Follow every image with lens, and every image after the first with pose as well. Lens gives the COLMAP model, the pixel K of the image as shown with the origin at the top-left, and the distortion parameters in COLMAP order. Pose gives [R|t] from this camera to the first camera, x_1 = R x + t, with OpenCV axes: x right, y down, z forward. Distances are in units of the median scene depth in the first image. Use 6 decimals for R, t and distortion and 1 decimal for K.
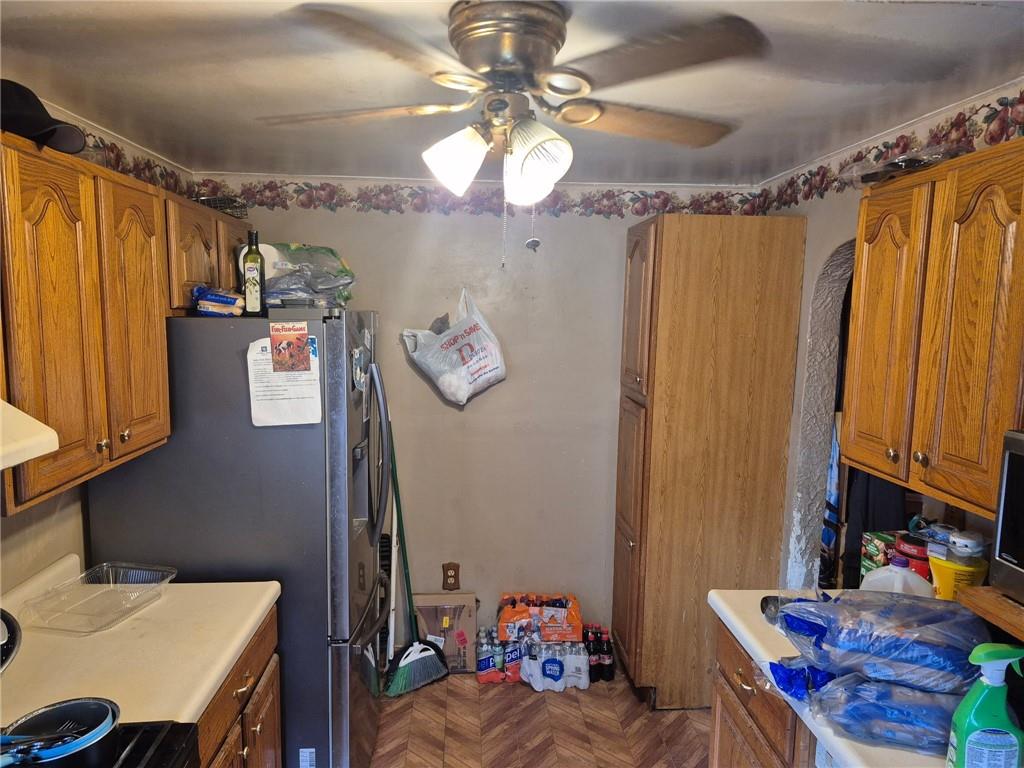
lens RADIAL K [[720.5, 0, 512.0], [0, 720.5, 384.0], [0, 0, 1]] dist [-0.002513, -0.002575]
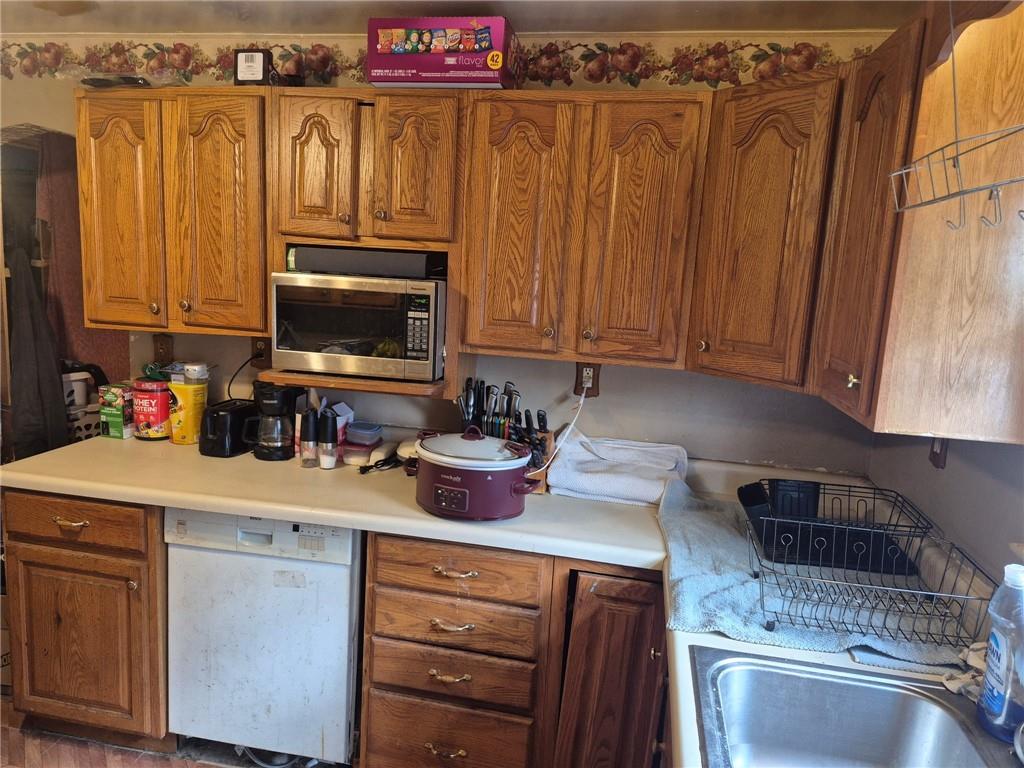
lens RADIAL K [[720.5, 0, 512.0], [0, 720.5, 384.0], [0, 0, 1]] dist [-0.002513, -0.002575]
pose [[0.246233, -0.155751, 0.956614, -0.637358], [0.055825, 0.987644, 0.146434, 0.084210], [-0.967602, 0.017347, 0.251885, 0.037268]]
